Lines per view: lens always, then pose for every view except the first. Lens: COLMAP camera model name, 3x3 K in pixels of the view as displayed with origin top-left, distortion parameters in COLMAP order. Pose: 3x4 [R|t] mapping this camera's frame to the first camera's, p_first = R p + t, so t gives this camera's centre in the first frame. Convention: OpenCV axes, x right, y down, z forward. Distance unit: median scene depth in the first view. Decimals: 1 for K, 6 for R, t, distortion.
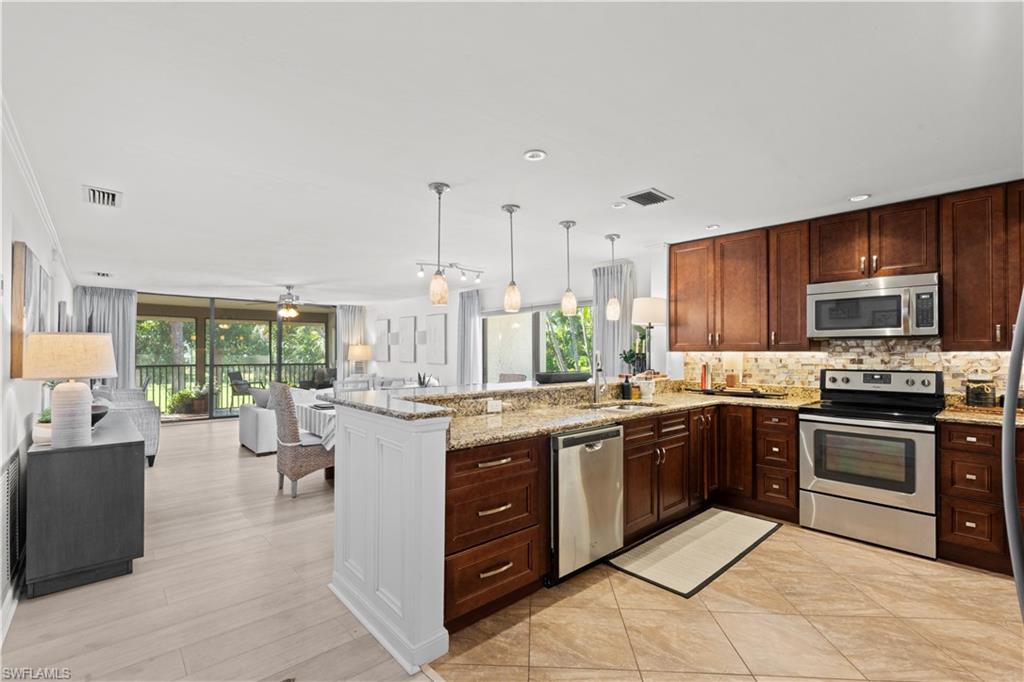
lens RADIAL K [[463.4, 0, 510.0], [0, 463.4, 347.6], [0, 0, 1]] dist [-0.001092, -0.000494]
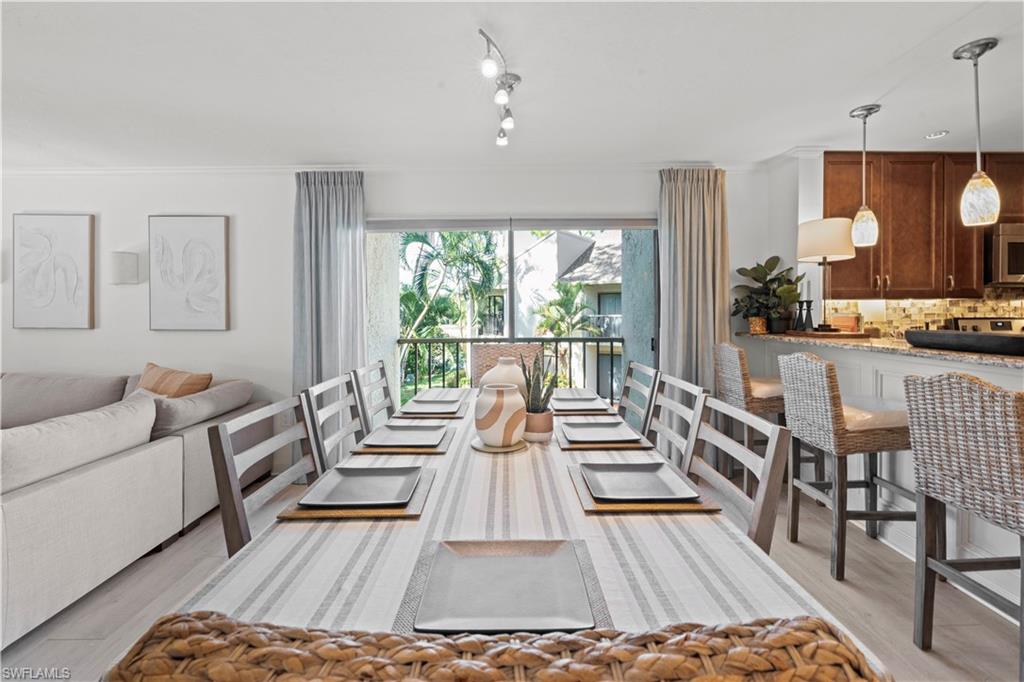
lens RADIAL K [[463.4, 0, 507.3], [0, 463.4, 315.2], [0, 0, 1]] dist [-0.001092, -0.000494]
pose [[0.658744, -0.010123, 0.752299, -0.706717], [-0.003056, 0.999865, 0.016130, 0.031954], [-0.752361, -0.012925, 0.658624, 1.194440]]
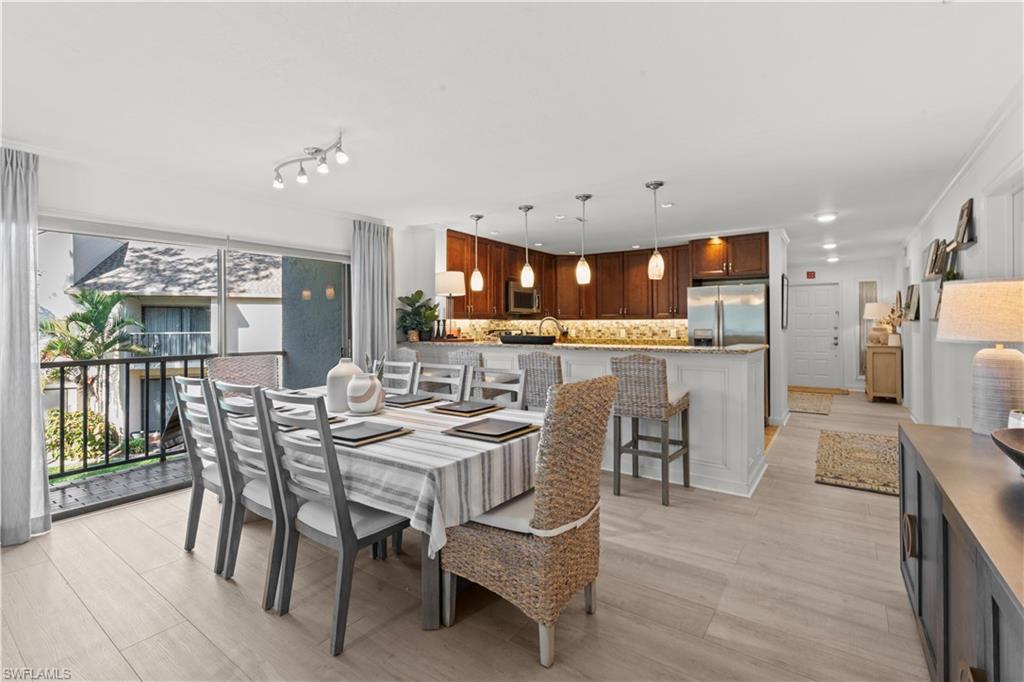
lens RADIAL K [[463.4, 0, 509.9], [0, 463.4, 326.6], [0, 0, 1]] dist [-0.001092, -0.000494]
pose [[-0.207958, -0.003474, 0.978132, -1.134662], [-0.006108, 0.999979, 0.002253, 0.033298], [-0.978119, -0.005506, -0.207975, 1.451671]]
